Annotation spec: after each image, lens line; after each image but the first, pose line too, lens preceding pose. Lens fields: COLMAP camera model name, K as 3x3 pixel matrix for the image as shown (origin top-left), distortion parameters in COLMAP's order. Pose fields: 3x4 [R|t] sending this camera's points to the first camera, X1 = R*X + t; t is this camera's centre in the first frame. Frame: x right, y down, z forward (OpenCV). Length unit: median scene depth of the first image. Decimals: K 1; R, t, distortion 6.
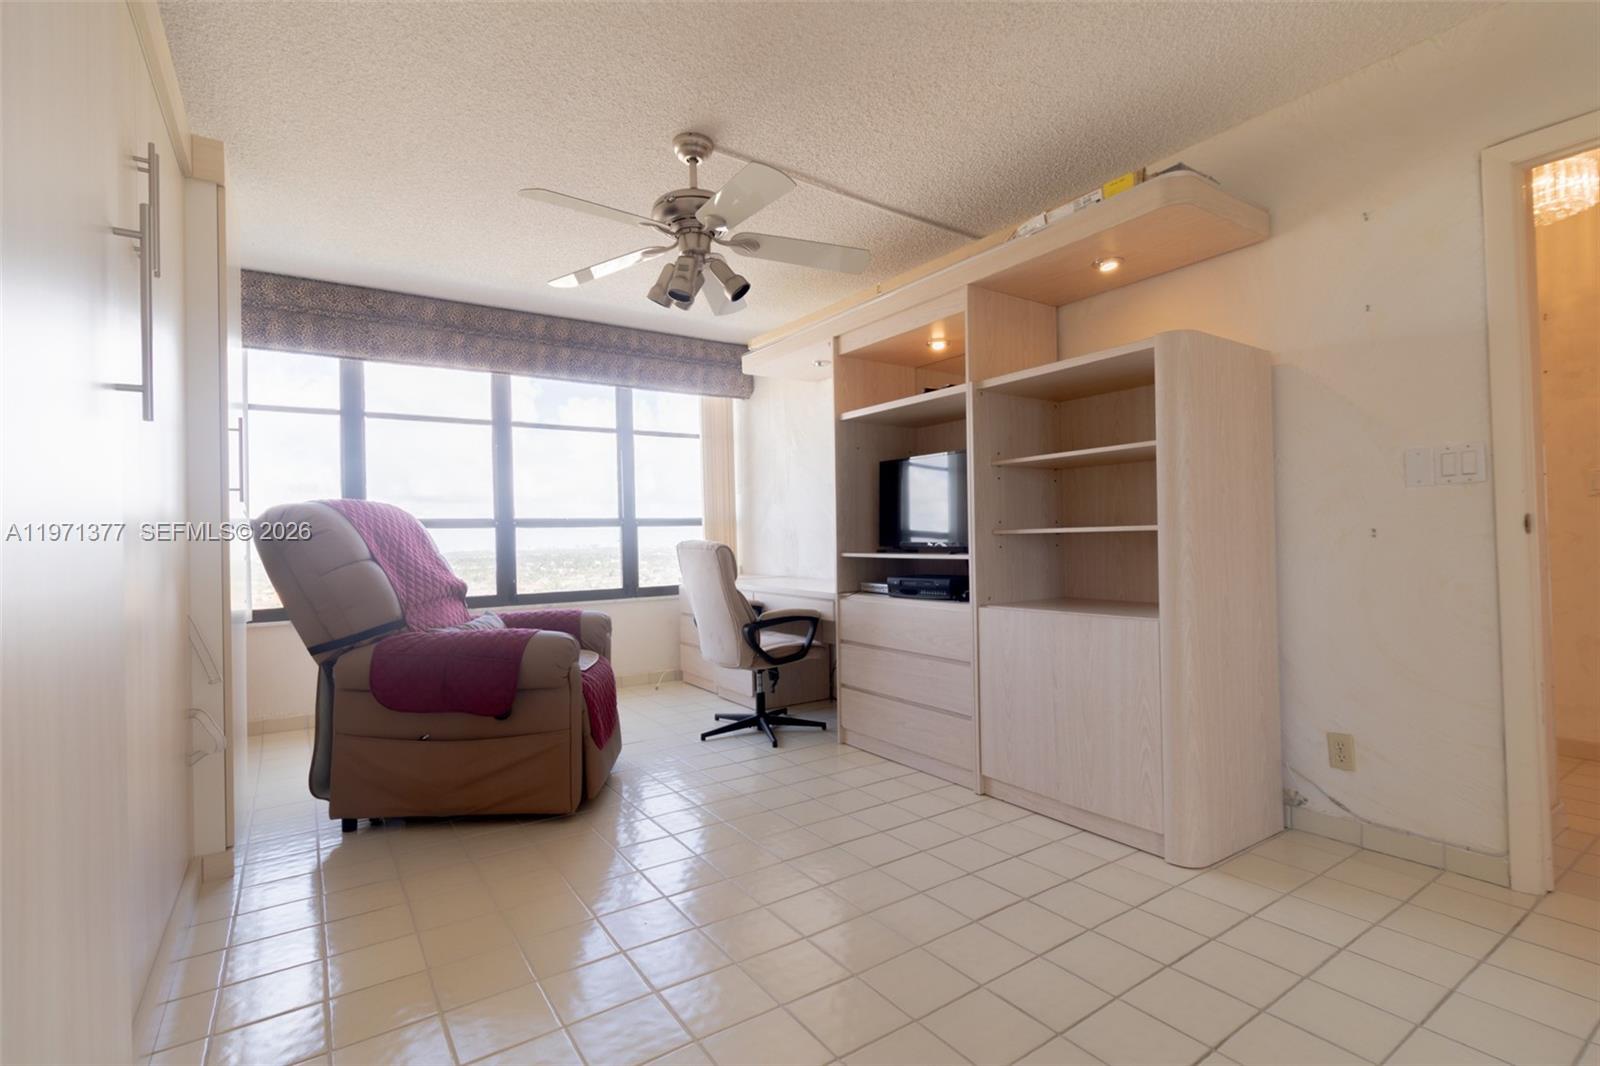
lens RADIAL K [[747.2, 0, 800.9], [0, 747.2, 527.4], [0, 0, 1]] dist [-0.001048, -0.000016]
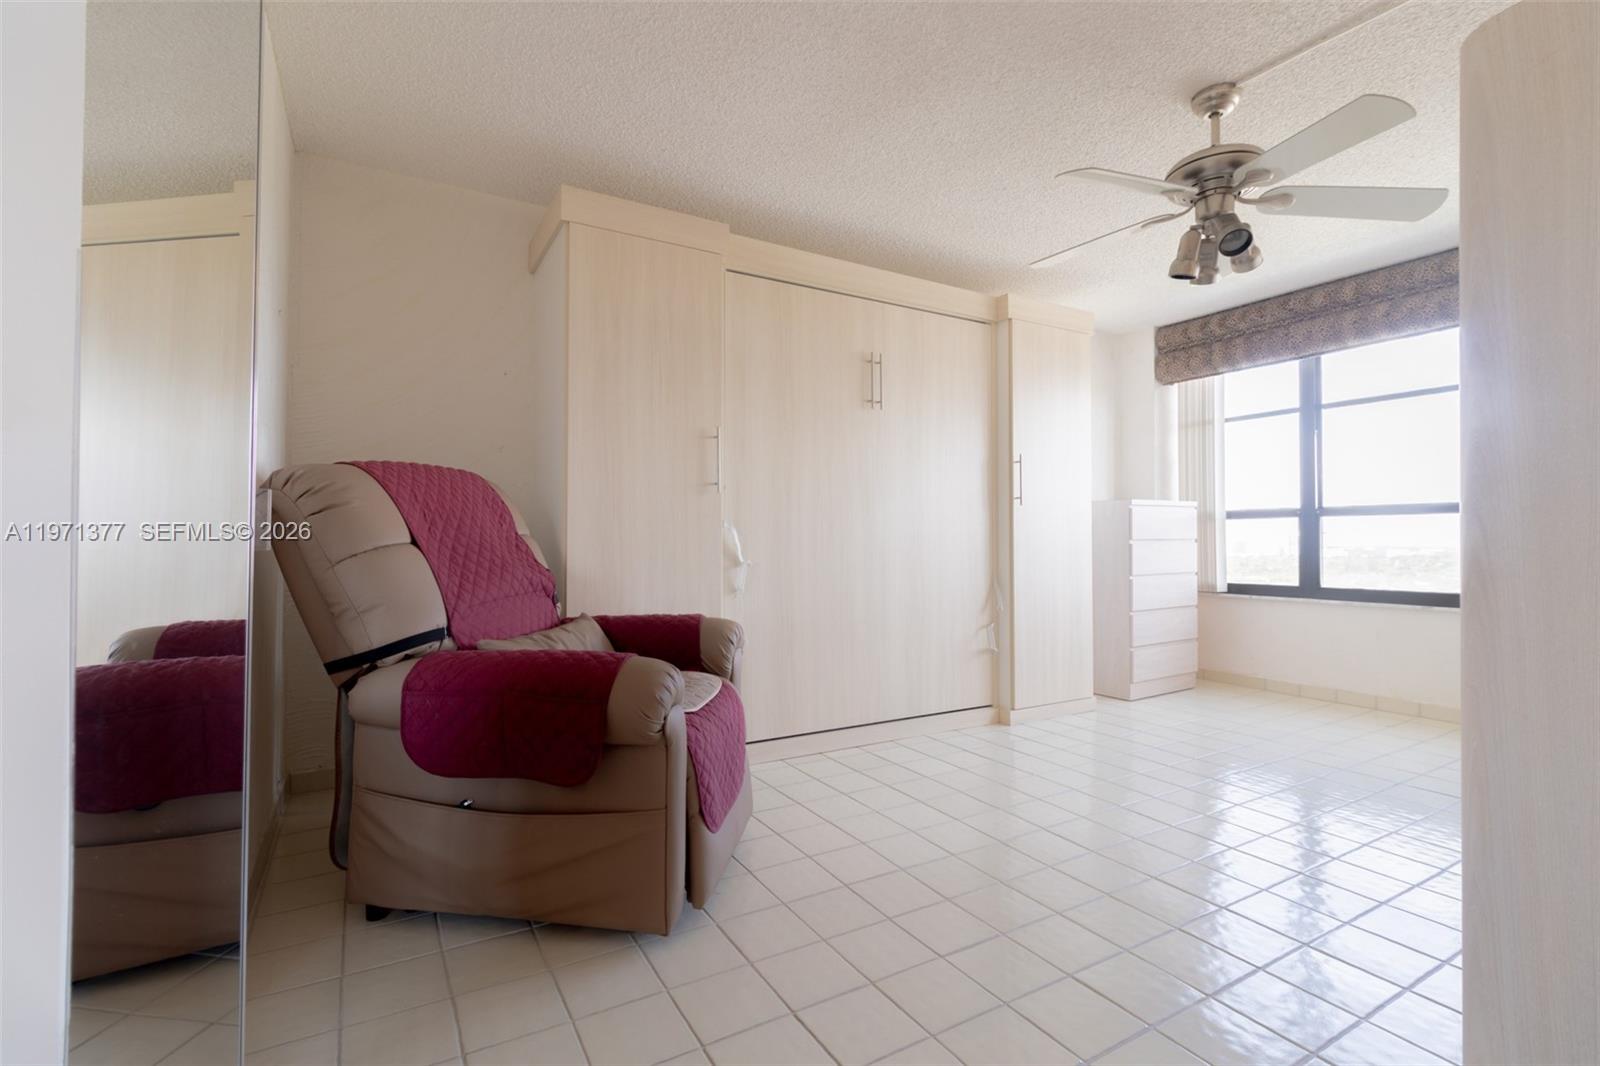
lens RADIAL K [[735.6, 0, 803.7], [0, 735.6, 528.2], [0, 0, 1]] dist [0.000342, -0.000482]
pose [[-0.059629, 0.007478, -0.998193, 0.574331], [0.018604, 0.999807, 0.006378, -0.002030], [0.998047, -0.018190, -0.059757, 0.396913]]
